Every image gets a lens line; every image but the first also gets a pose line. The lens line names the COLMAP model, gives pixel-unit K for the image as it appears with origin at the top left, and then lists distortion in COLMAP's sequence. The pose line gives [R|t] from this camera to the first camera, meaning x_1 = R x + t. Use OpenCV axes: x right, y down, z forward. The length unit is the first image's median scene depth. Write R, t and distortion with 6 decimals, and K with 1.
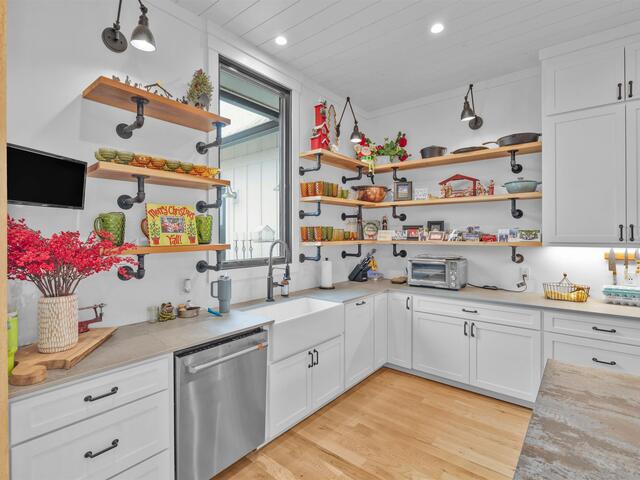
lens RADIAL K [[320.0, 0, 319.6], [0, 320.0, 235.6], [0, 0, 1]] dist [-0.006574, -0.000442]
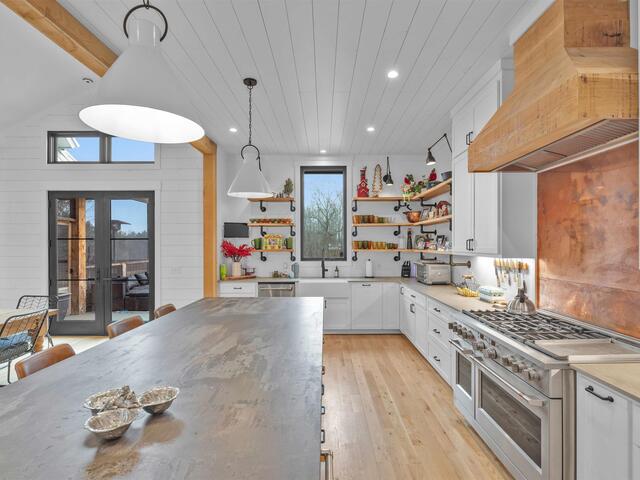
lens RADIAL K [[320.0, 0, 321.5], [0, 320.0, 243.3], [0, 0, 1]] dist [-0.006574, -0.000442]
pose [[0.632613, -0.003580, -0.774460, 1.638813], [-0.002006, 0.999978, -0.006262, -0.003269], [0.774466, 0.005515, 0.632592, -0.353334]]
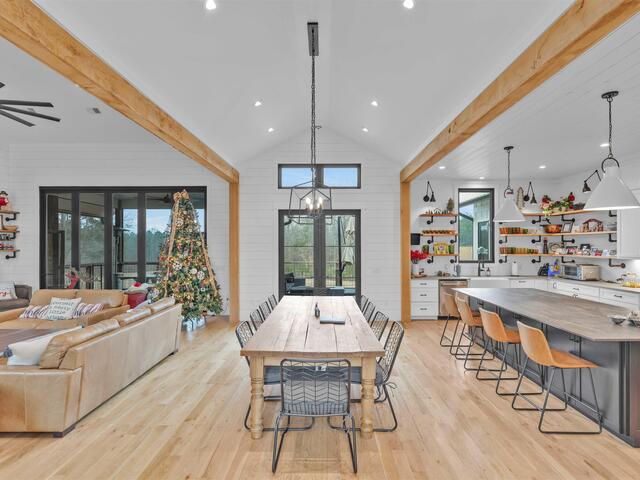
lens RADIAL K [[339.1, 0, 318.2], [0, 339.1, 243.4], [0, 0, 1]] dist [-0.011192, 0.000541]
pose [[0.624621, -0.004077, -0.780917, 1.360670], [-0.002037, 0.999974, -0.006851, -0.048857], [0.780925, 0.005870, 0.624597, -2.020308]]
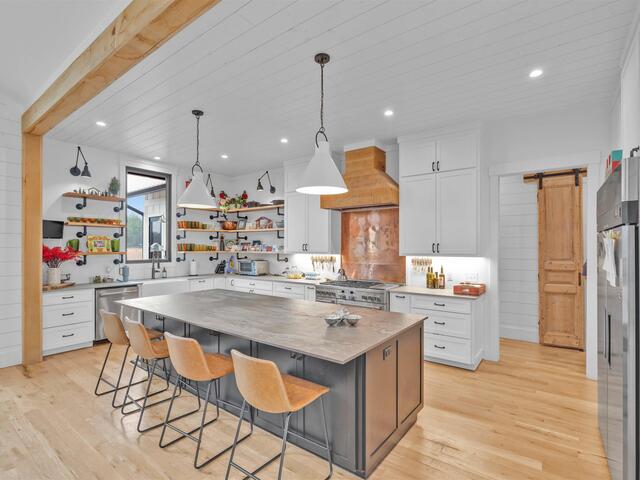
lens RADIAL K [[320.0, 0, 323.0], [0, 320.0, 247.1], [0, 0, 1]] dist [-0.006574, -0.000442]
pose [[0.998481, 0.002220, 0.055058, 0.980595], [-0.002045, 0.999993, -0.003244, -0.003267], [-0.055065, 0.003126, 0.998478, -1.354642]]
